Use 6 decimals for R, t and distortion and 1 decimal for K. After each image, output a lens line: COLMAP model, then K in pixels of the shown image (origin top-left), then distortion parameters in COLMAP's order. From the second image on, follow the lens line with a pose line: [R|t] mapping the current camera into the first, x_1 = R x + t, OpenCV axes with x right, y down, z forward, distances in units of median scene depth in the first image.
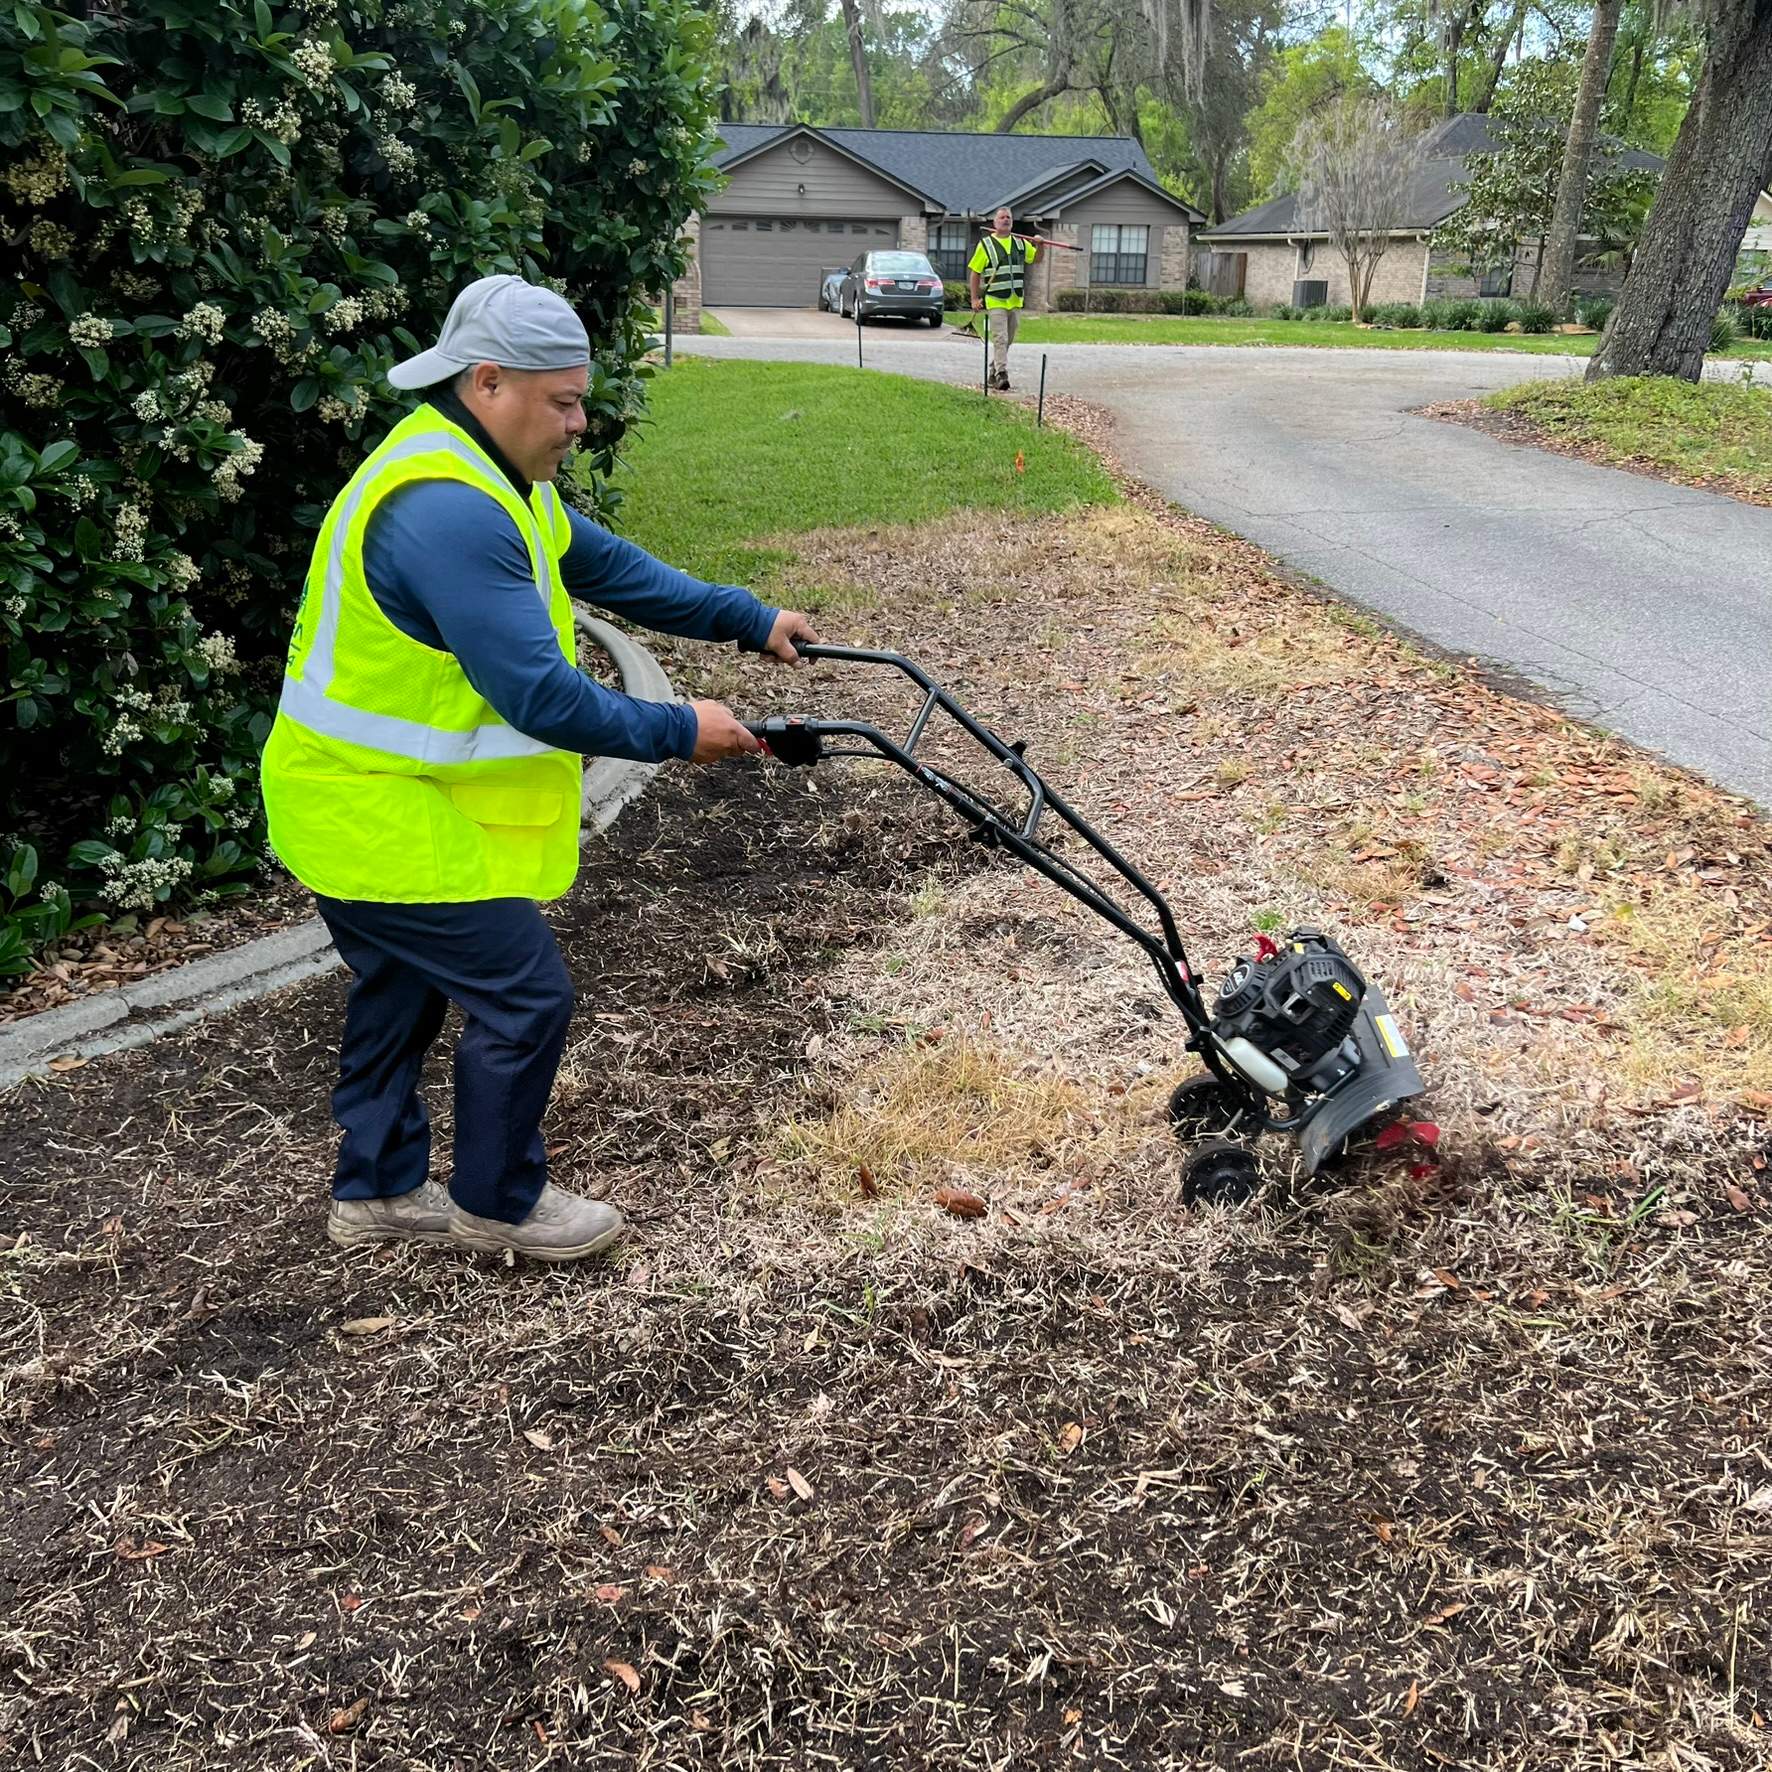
lens RADIAL K [[1787.1, 0, 890.8], [0, 1787.1, 876.4], [0, 0, 1]] dist [0.029055, 0.000000]
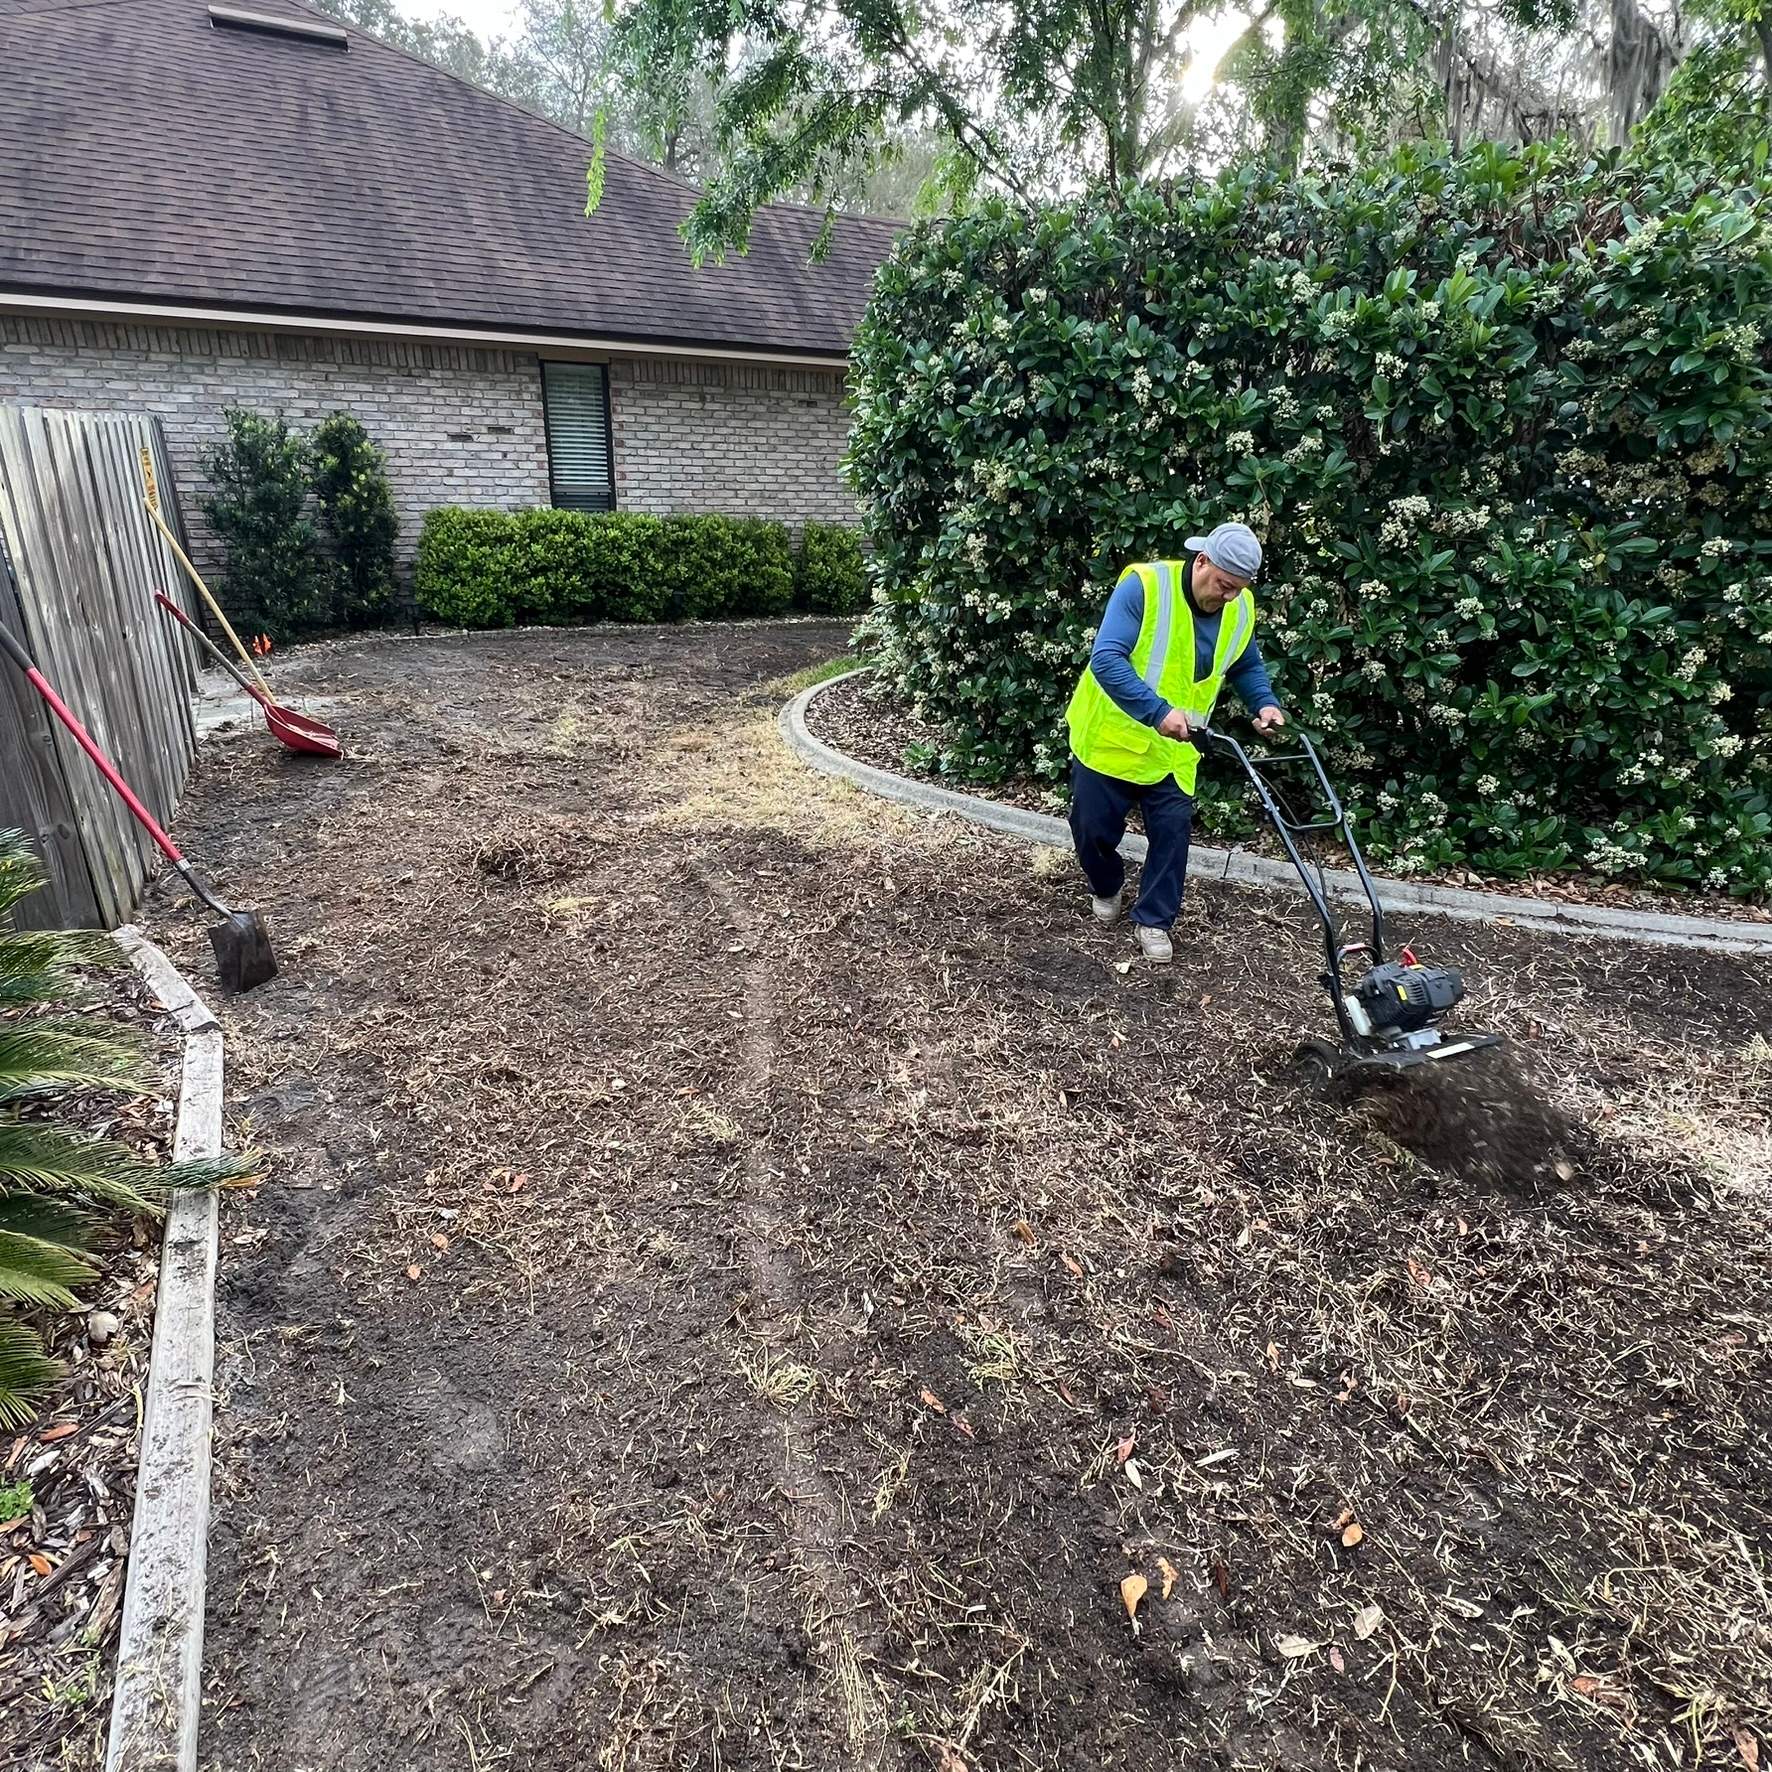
lens RADIAL K [[1052.3, 0, 884.6], [0, 1052.3, 882.0], [0, 0, 1]] dist [-0.005179, 0.004894]
pose [[0.325079, 0.336331, -0.883858, 0.289130], [-0.329423, 0.916356, 0.227537, 0.026187], [0.886456, 0.217195, 0.408683, -0.053954]]
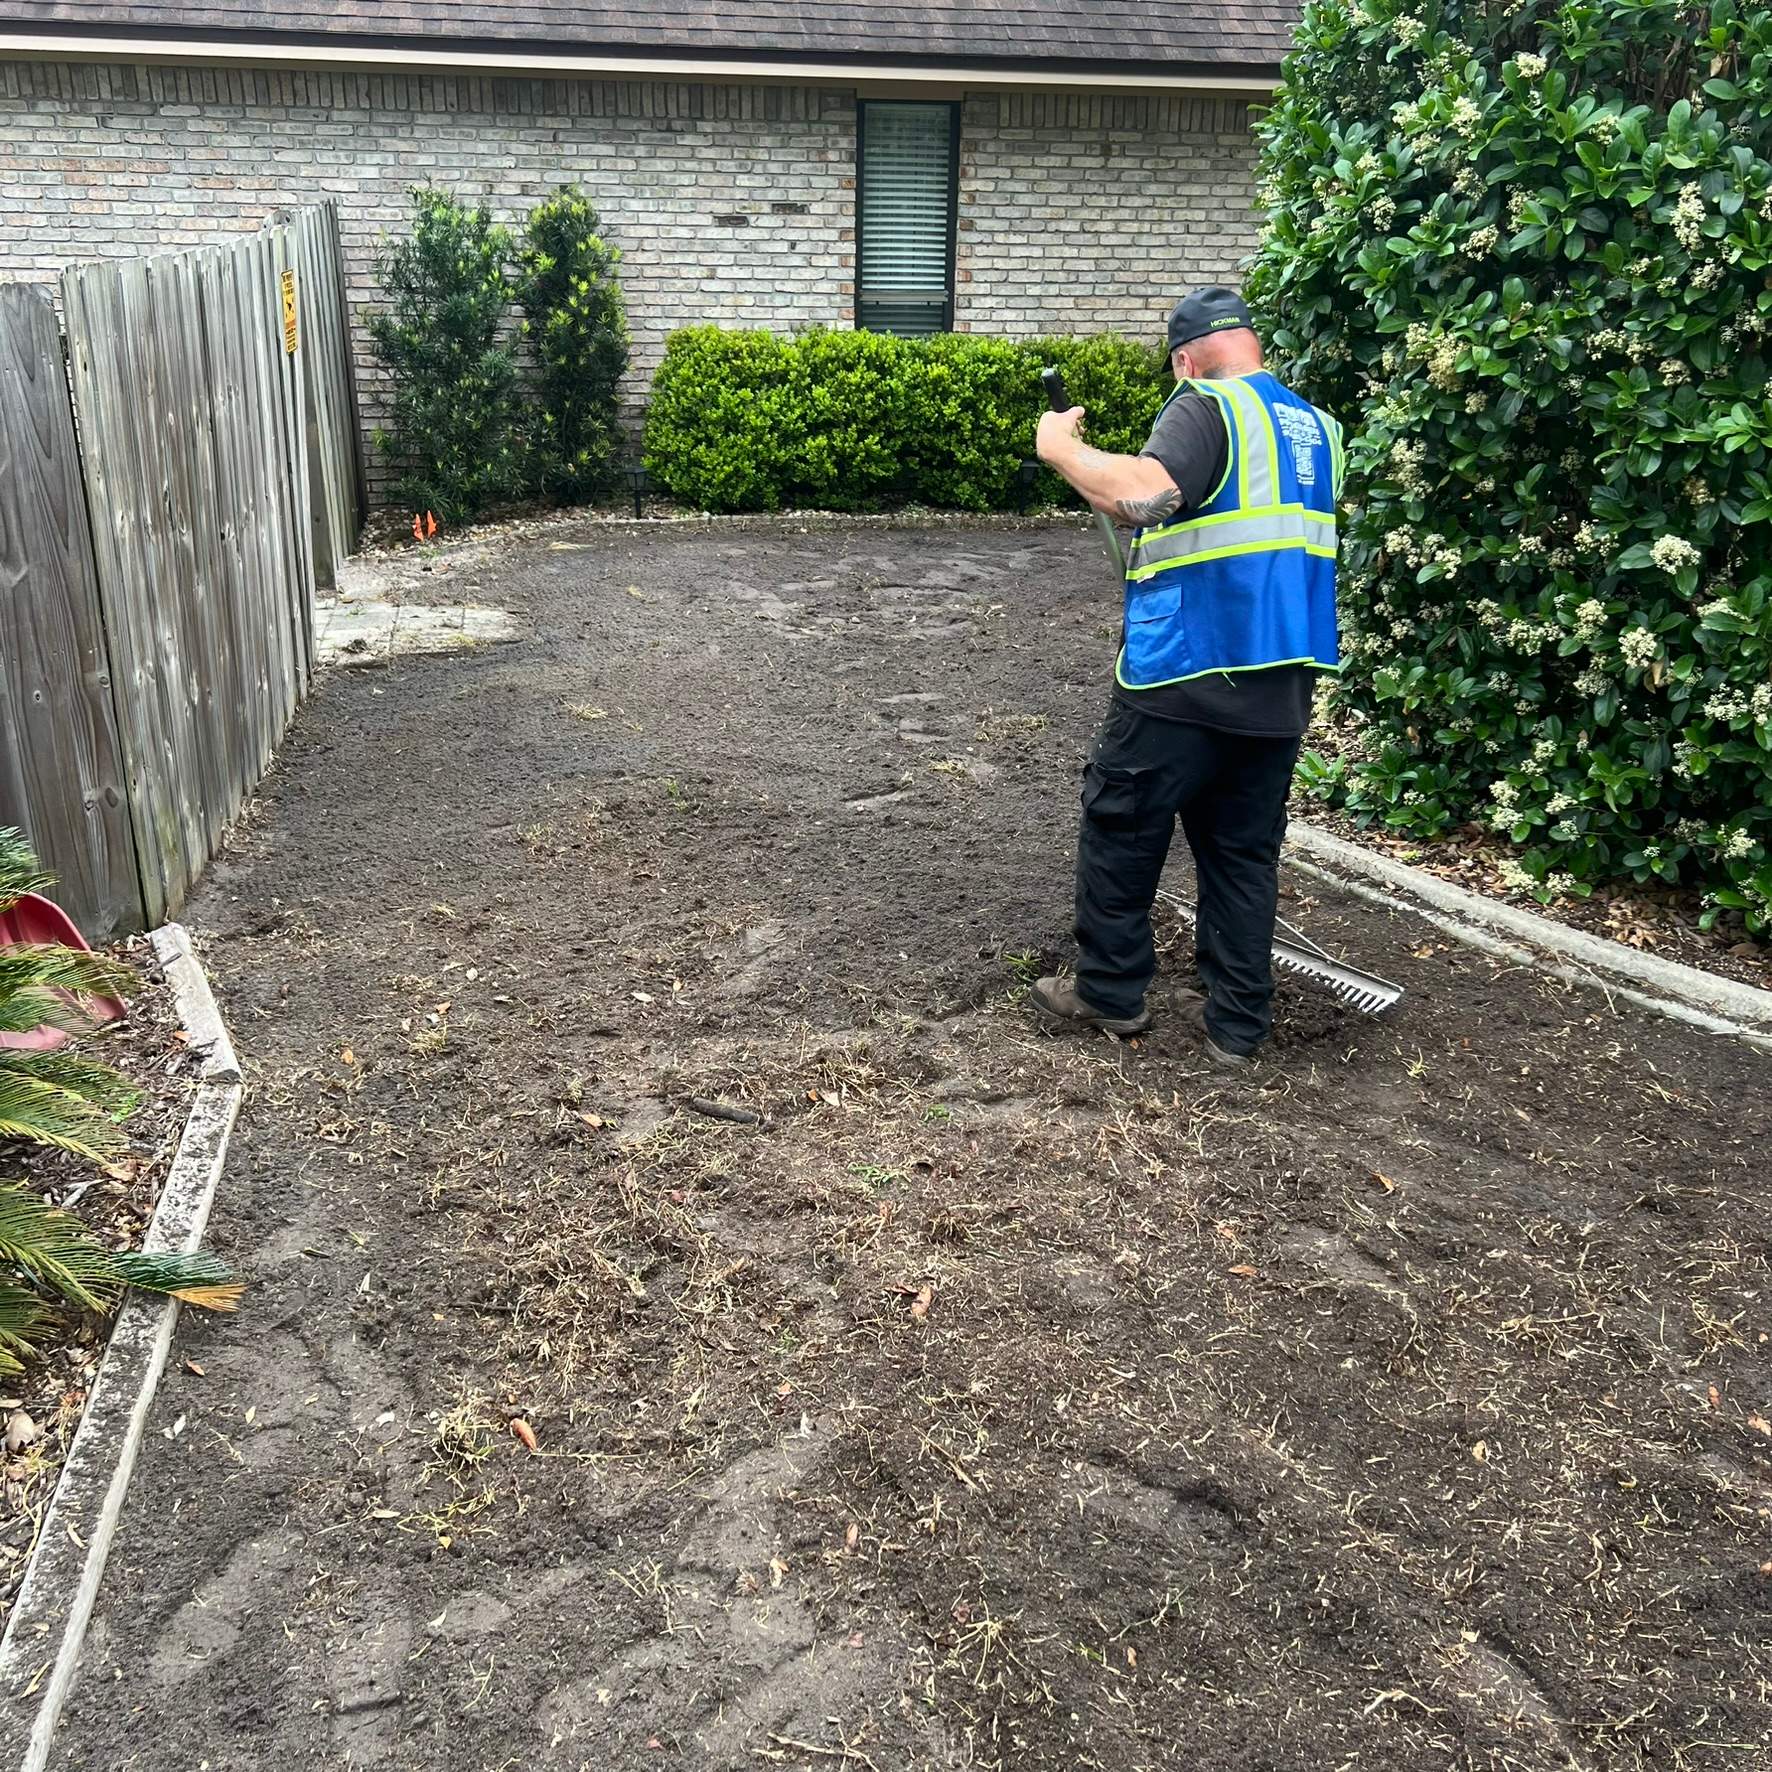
lens RADIAL K [[1787.1, 0, 891.5], [0, 1787.1, 888.0], [0, 0, 1]] dist [0.029055, 0.000000]
pose [[0.017750, 0.344471, -0.938629, 0.414885], [-0.347678, 0.882318, 0.317231, -0.092646], [0.937446, 0.320710, 0.135426, 0.030138]]
